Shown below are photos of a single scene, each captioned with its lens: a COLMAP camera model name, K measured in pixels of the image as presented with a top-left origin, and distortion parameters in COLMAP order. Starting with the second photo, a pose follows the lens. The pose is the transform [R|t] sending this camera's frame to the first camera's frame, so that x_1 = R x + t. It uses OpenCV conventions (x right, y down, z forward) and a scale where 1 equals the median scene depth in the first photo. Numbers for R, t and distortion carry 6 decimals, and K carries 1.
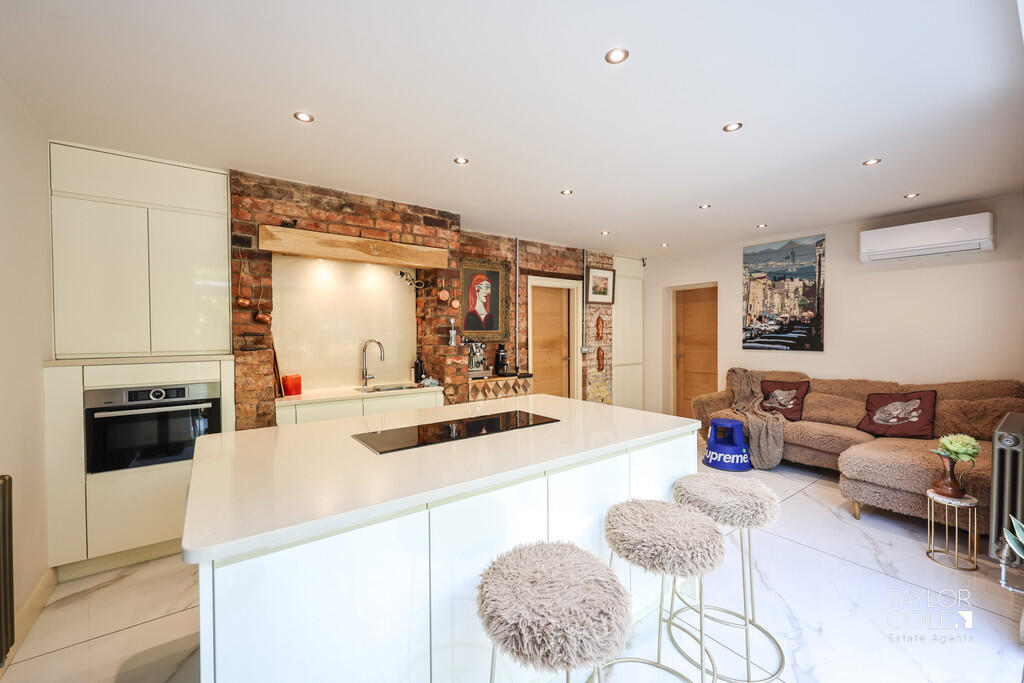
lens RADIAL K [[413.1, 0, 512.0], [0, 413.1, 340.1], [0, 0, 1]] dist [0.002181, -0.000942]
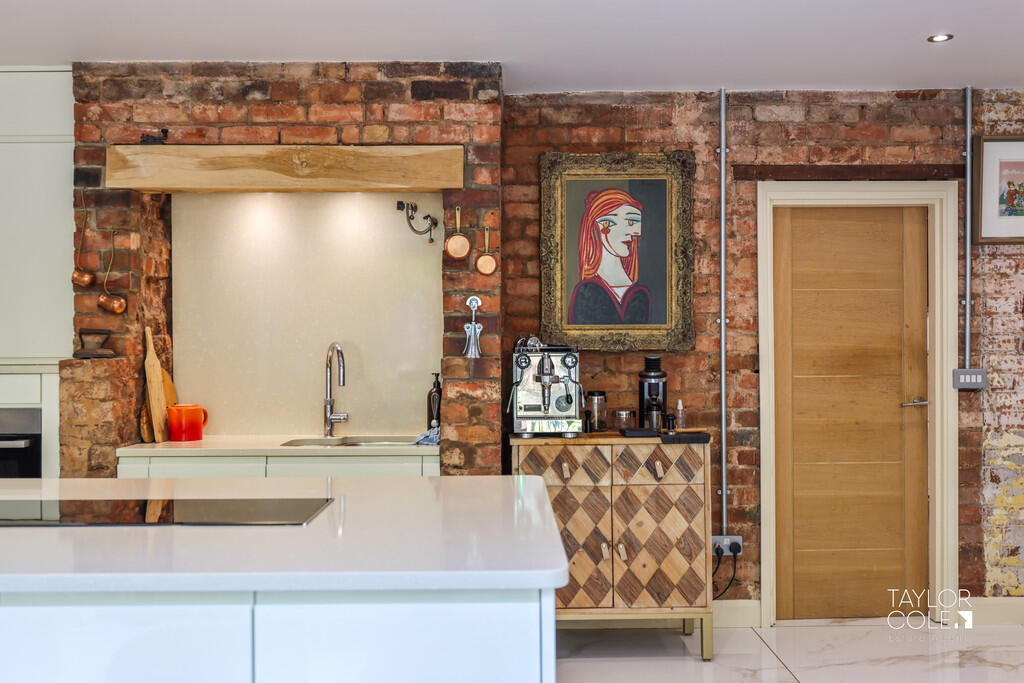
lens RADIAL K [[964.6, 0, 512.5], [0, 964.6, 341.3], [0, 0, 1]] dist [0.007328, 0.000000]
pose [[0.800946, 0.003314, -0.598727, 0.506304], [-0.010673, 0.999905, -0.008744, 0.004120], [0.598641, 0.013394, 0.800905, 0.181436]]
